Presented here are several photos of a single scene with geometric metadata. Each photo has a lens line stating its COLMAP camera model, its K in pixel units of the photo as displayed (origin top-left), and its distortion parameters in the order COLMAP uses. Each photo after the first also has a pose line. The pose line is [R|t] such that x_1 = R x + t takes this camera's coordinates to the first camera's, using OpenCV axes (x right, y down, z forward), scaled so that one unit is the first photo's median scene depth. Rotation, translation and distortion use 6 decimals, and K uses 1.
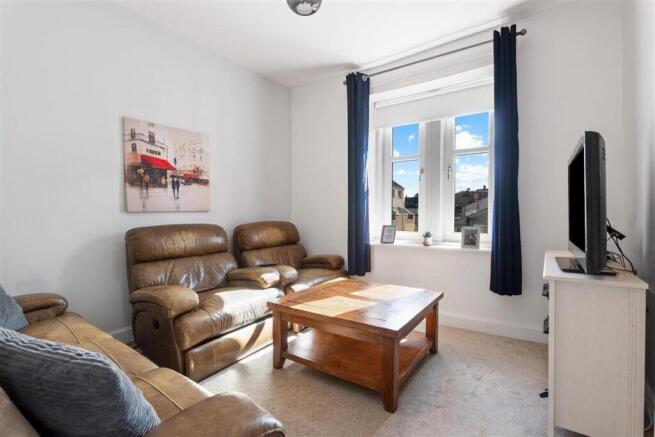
lens RADIAL K [[307.2, 0, 328.0], [0, 307.2, 218.2], [0, 0, 1]] dist [-0.025503, -0.000573]
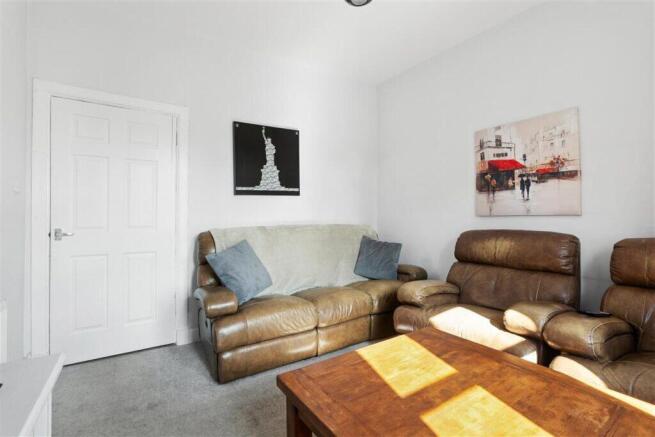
lens RADIAL K [[307.2, 0, 328.3], [0, 307.2, 213.4], [0, 0, 1]] dist [-0.025503, -0.000573]
pose [[-0.383748, 0.001057, -0.923437, 0.533435], [-0.013243, 0.999890, 0.006647, -0.026810], [0.923343, 0.014780, -0.383692, 0.844784]]
